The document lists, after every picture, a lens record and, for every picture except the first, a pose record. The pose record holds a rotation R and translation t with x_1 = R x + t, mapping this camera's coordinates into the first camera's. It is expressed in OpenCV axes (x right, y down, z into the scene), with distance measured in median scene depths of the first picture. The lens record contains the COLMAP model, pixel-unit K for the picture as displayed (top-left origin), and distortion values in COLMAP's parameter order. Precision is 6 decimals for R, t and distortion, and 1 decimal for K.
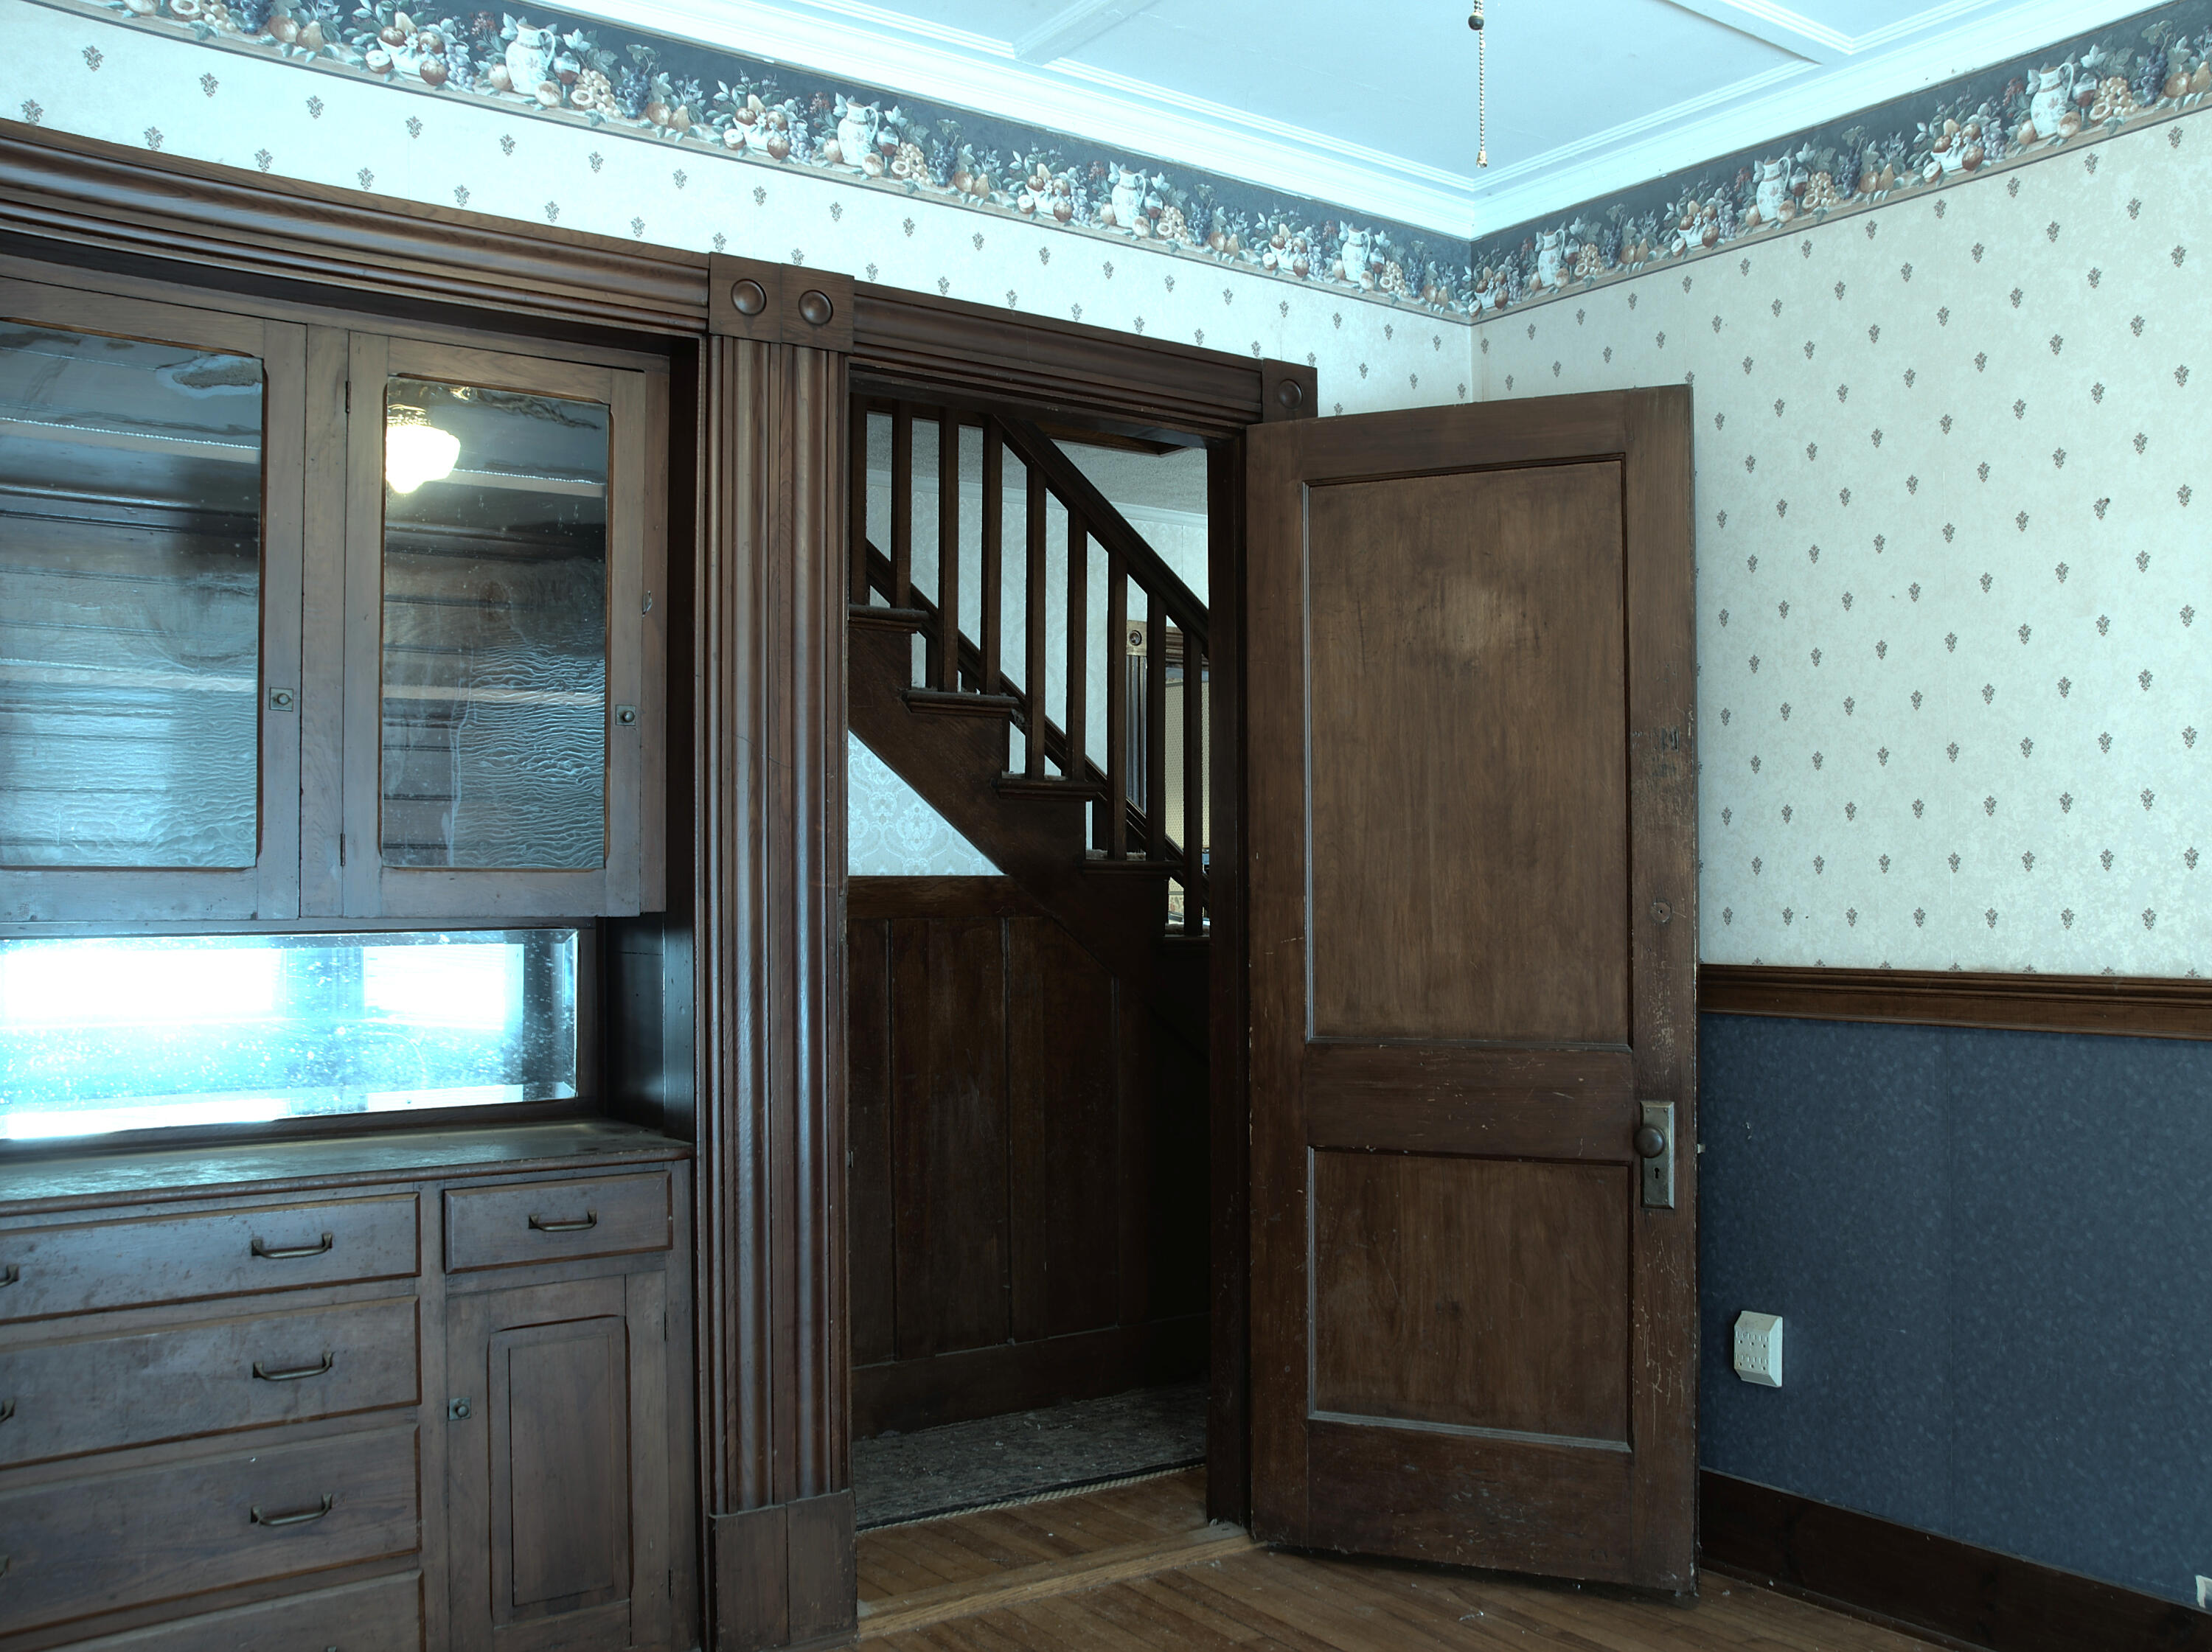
lens RADIAL K [[2052.8, 0, 1106.5], [0, 2052.8, 832.6], [0, 0, 1]] dist [0.008042, 0.000000]
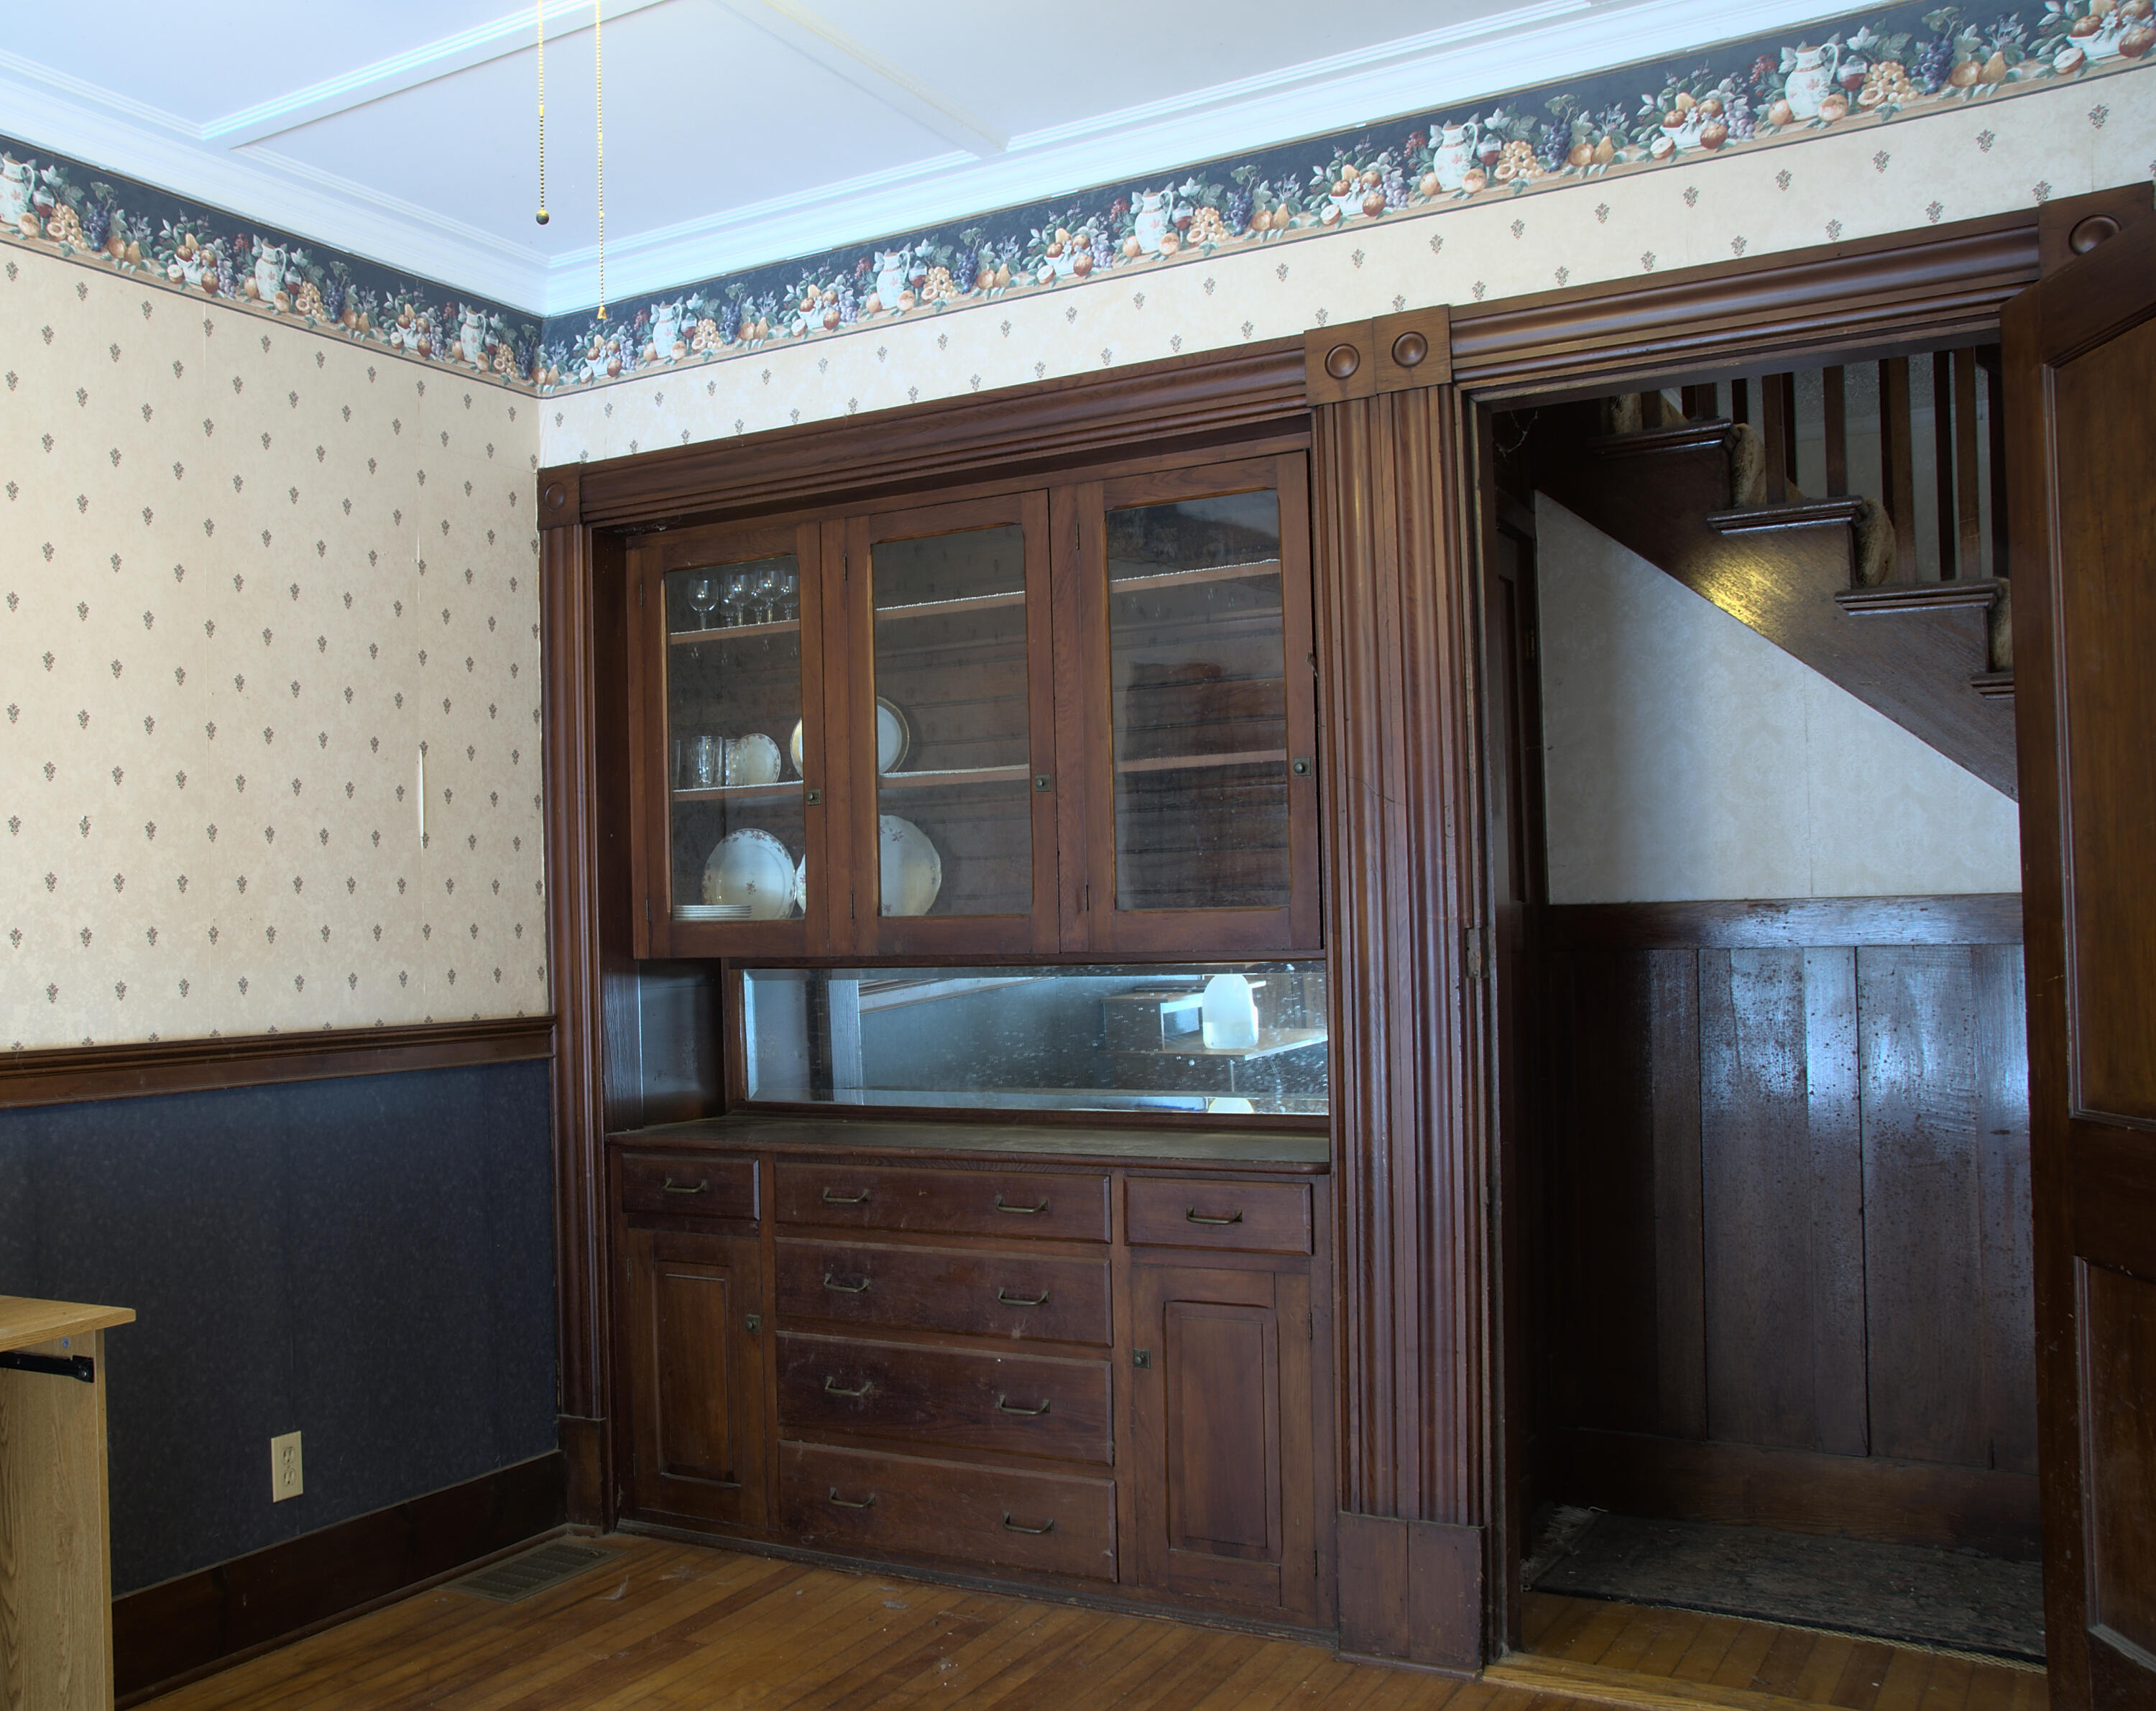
lens RADIAL K [[1993.8, 0, 1067.5], [0, 1993.8, 914.5], [0, 0, 1]] dist [0.001587, 0.000000]
pose [[0.449477, -0.021707, -0.893028, 0.588275], [0.034843, 0.999370, -0.006755, 0.021323], [0.892612, -0.028079, 0.449950, 0.360781]]
